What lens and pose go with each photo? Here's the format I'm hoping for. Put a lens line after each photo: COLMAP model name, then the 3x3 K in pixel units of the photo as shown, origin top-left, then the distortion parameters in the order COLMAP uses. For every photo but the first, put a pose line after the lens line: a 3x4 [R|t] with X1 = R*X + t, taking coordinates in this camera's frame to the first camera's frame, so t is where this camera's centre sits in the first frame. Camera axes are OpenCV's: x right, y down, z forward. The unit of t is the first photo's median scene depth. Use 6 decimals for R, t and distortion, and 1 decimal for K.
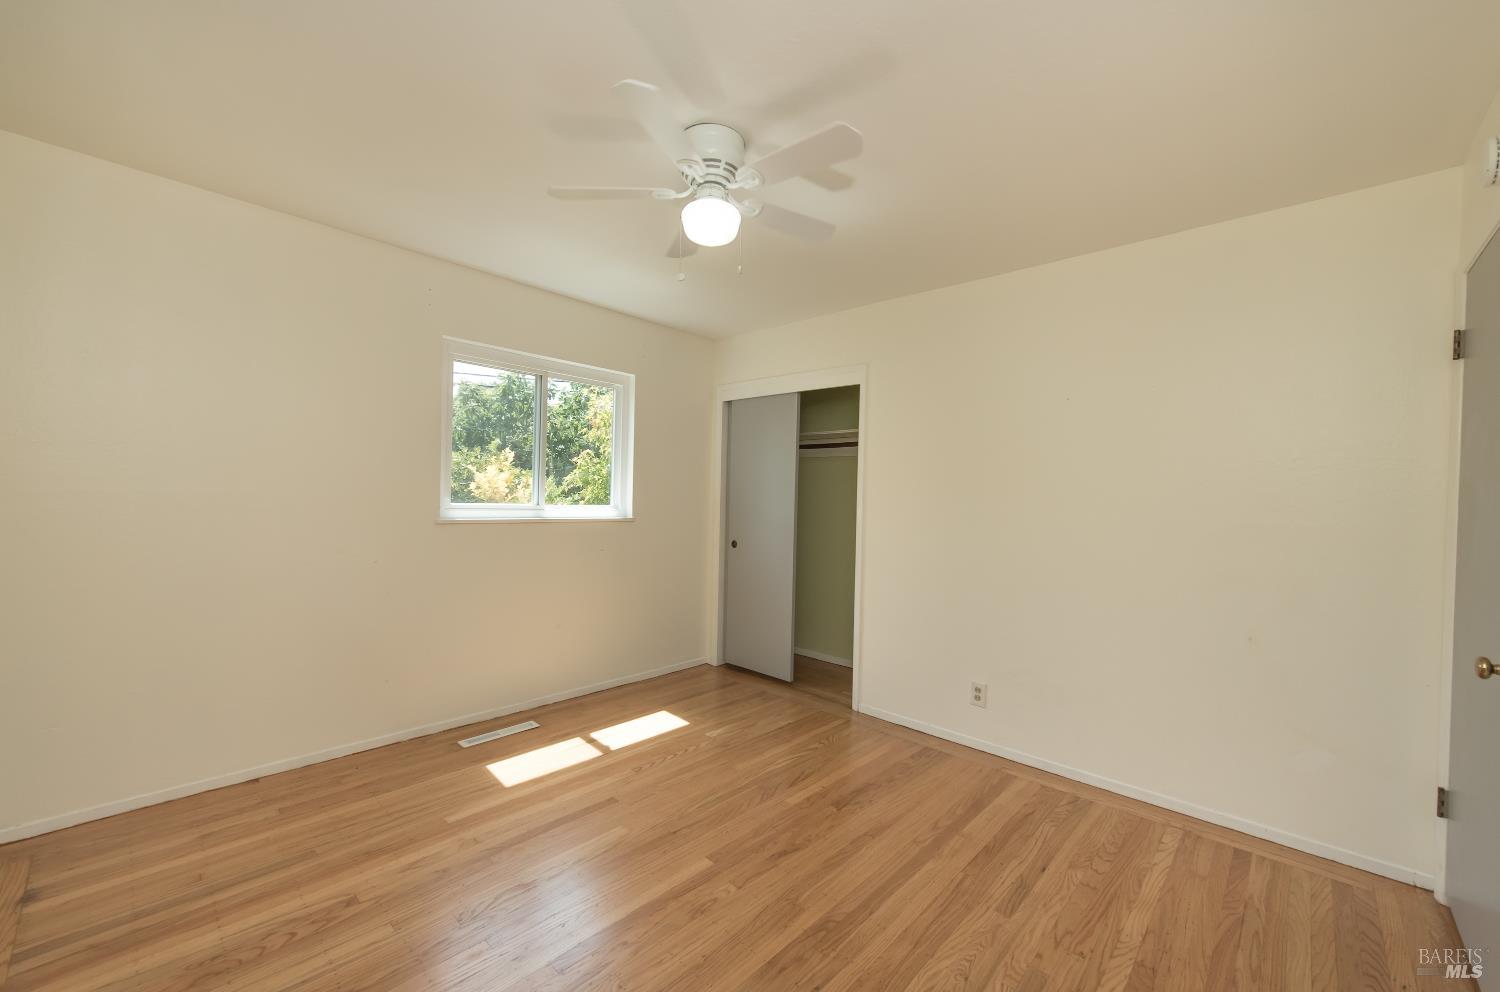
lens RADIAL K [[590.7, 0, 748.5], [0, 590.7, 498.5], [0, 0, 1]] dist [0.007016, -0.000339]
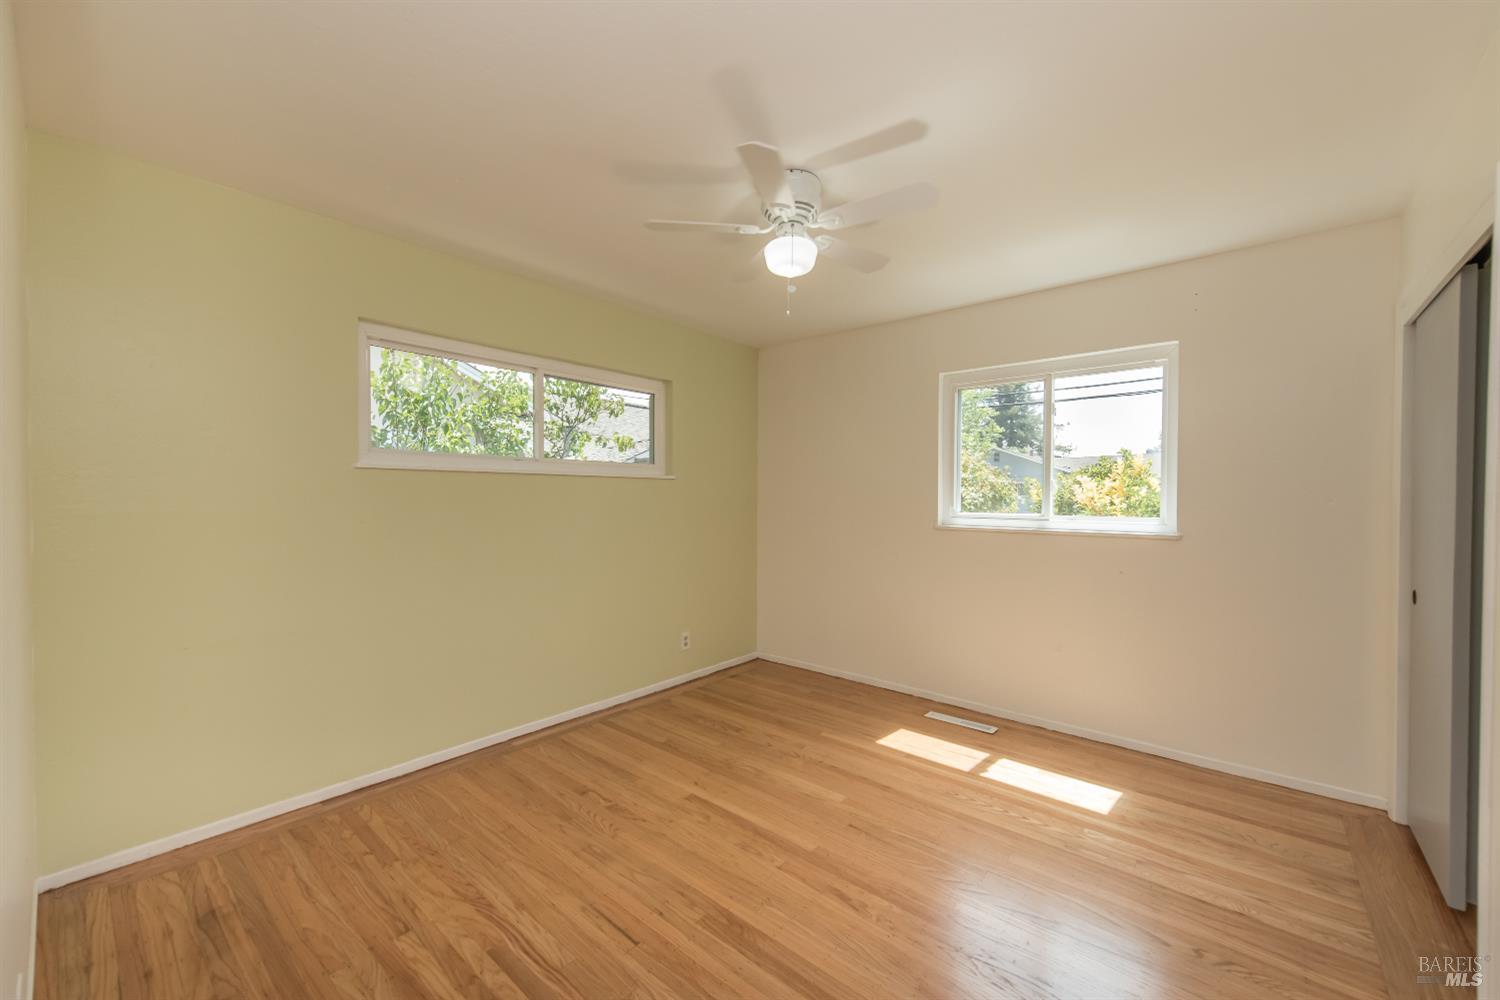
lens RADIAL K [[583.9, 0, 746.1], [0, 583.9, 505.0], [0, 0, 1]] dist [0.003181, -0.000474]
pose [[0.040656, -0.007735, -0.999143, 0.668889], [-0.007513, 0.999939, -0.008047, 0.006782], [0.999145, 0.007834, 0.040596, 0.572778]]
